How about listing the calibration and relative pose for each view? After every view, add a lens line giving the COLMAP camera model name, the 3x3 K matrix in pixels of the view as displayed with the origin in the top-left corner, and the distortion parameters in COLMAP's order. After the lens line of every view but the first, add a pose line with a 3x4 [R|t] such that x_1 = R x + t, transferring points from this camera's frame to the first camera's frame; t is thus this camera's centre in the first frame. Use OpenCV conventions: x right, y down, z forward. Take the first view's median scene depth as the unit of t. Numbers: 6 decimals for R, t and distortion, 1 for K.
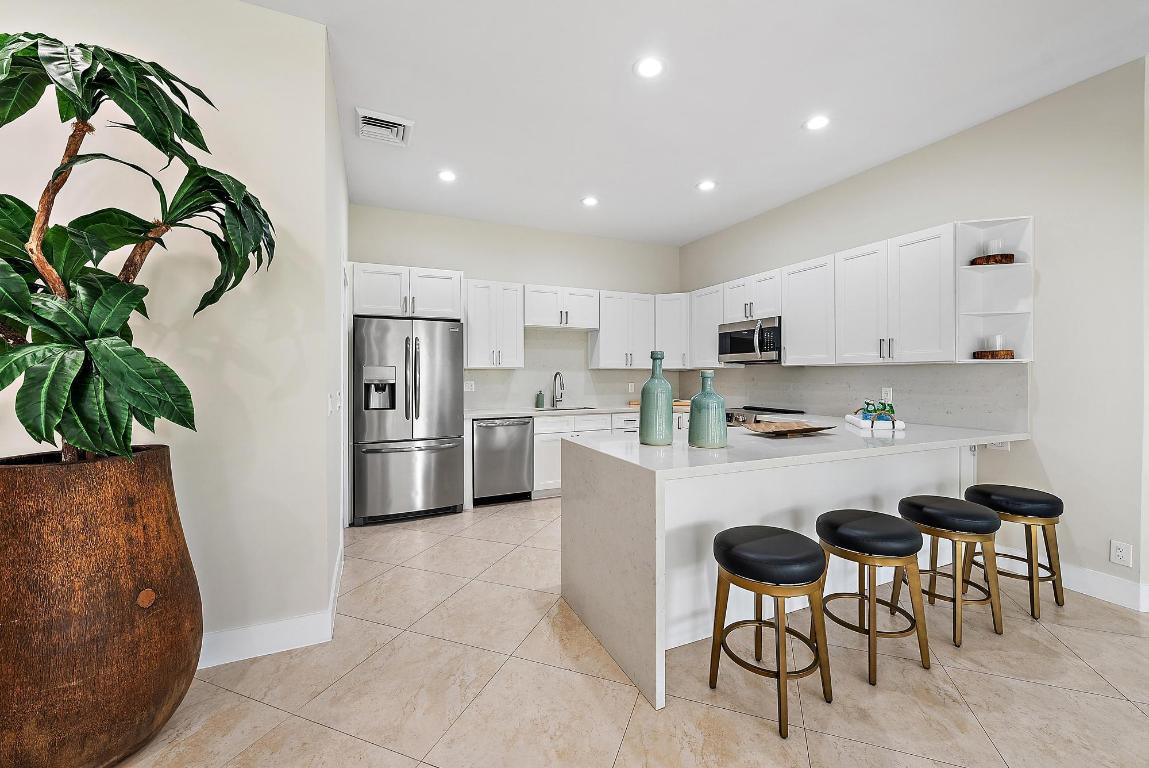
lens RADIAL K [[452.1, 0, 577.2], [0, 452.1, 369.7], [0, 0, 1]] dist [0.001723, 0.000439]
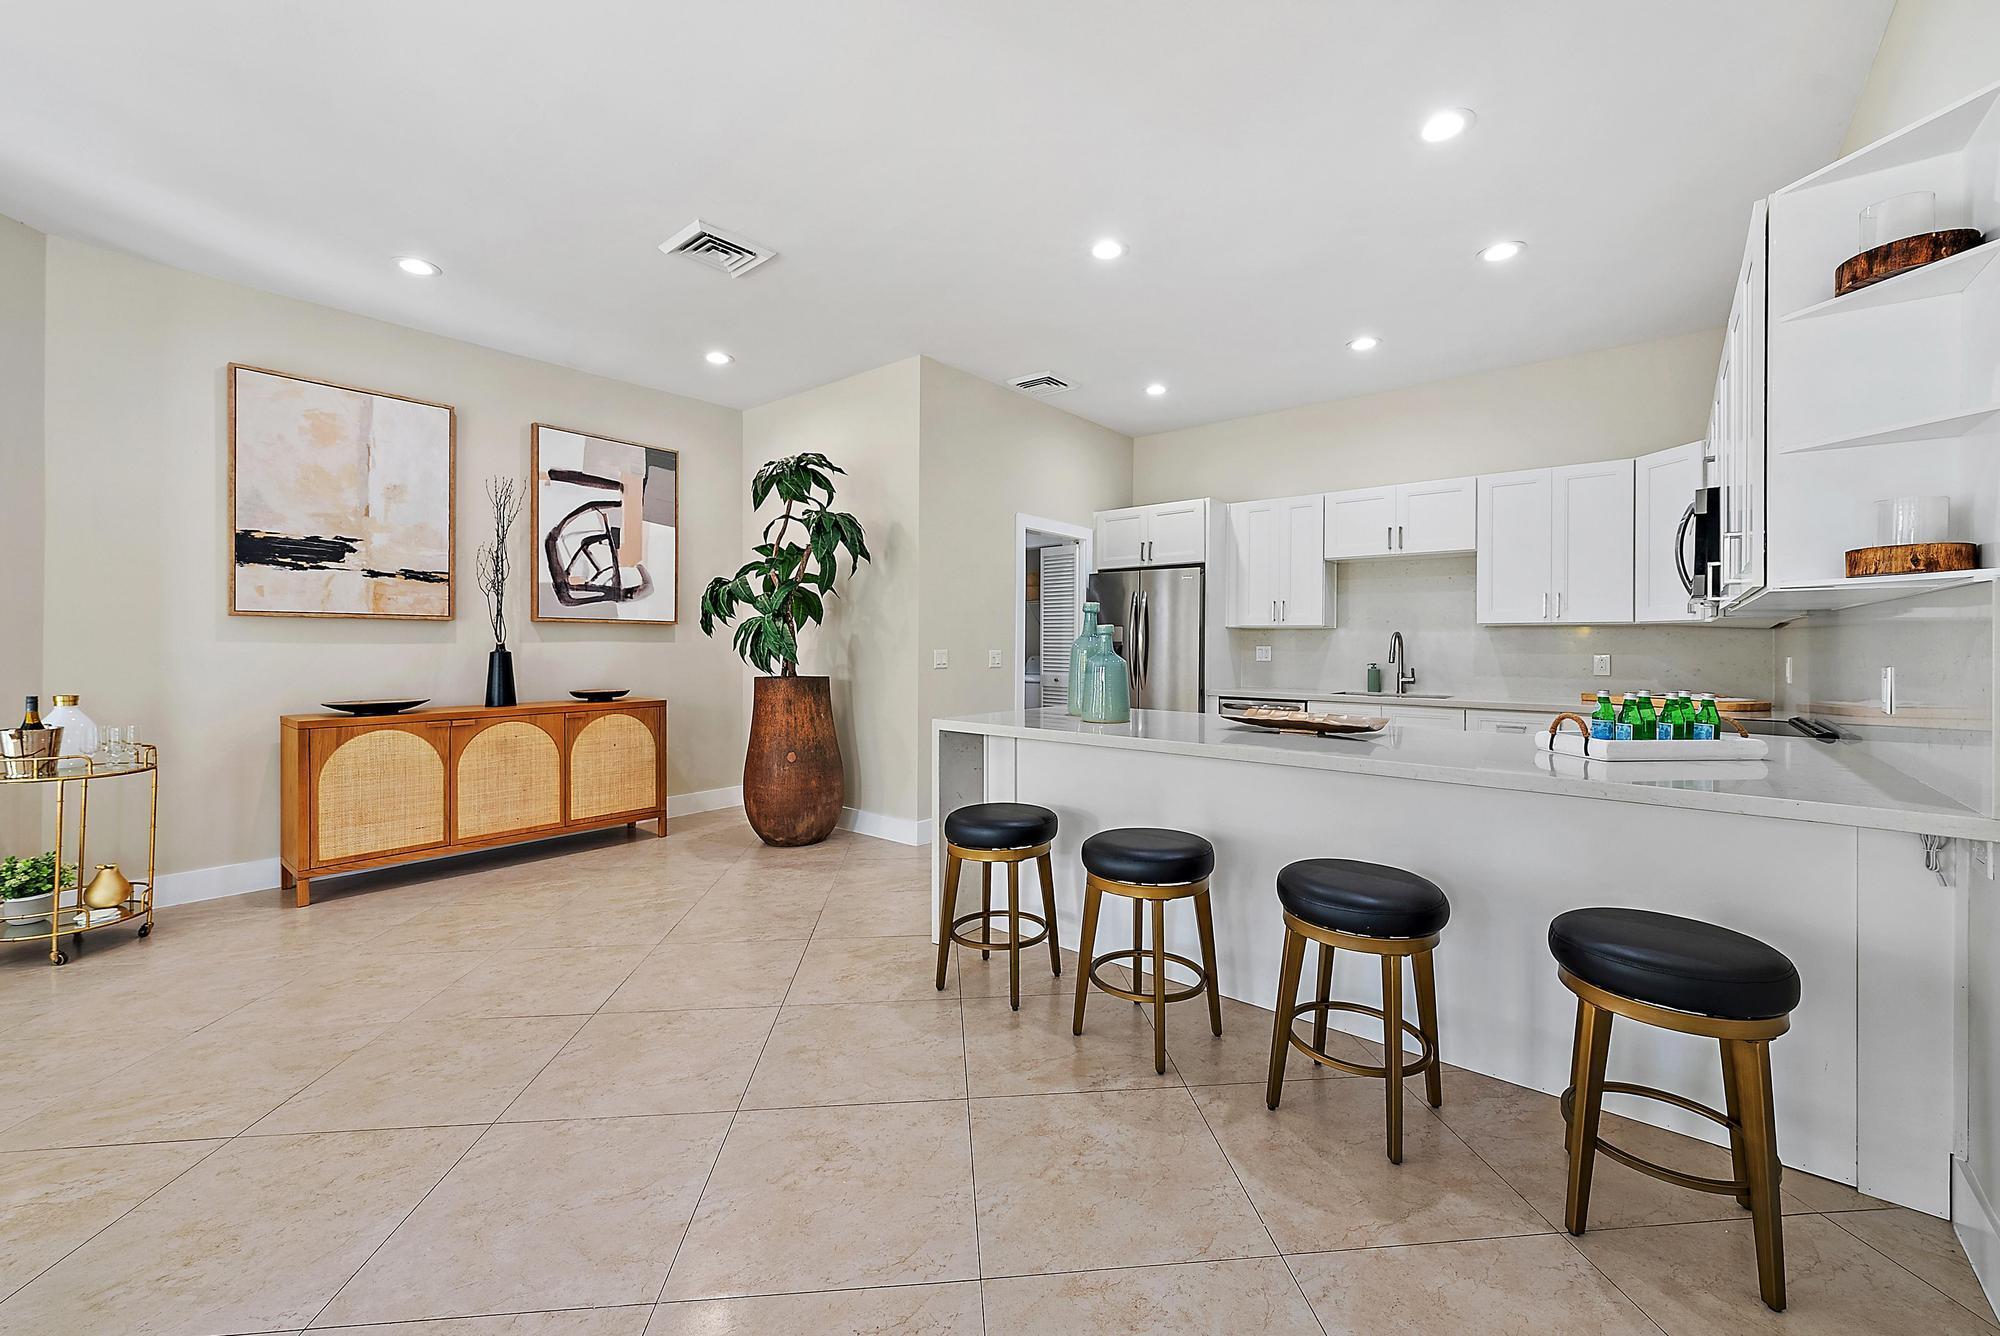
lens RADIAL K [[787.0, 0, 1004.7], [0, 787.0, 643.1], [0, 0, 1]] dist [0.001723, 0.000439]
pose [[0.438554, 0.001480, -0.898704, 0.686289], [0.007675, 0.999956, 0.005392, 0.010870], [0.898672, -0.009262, 0.438523, 0.115833]]
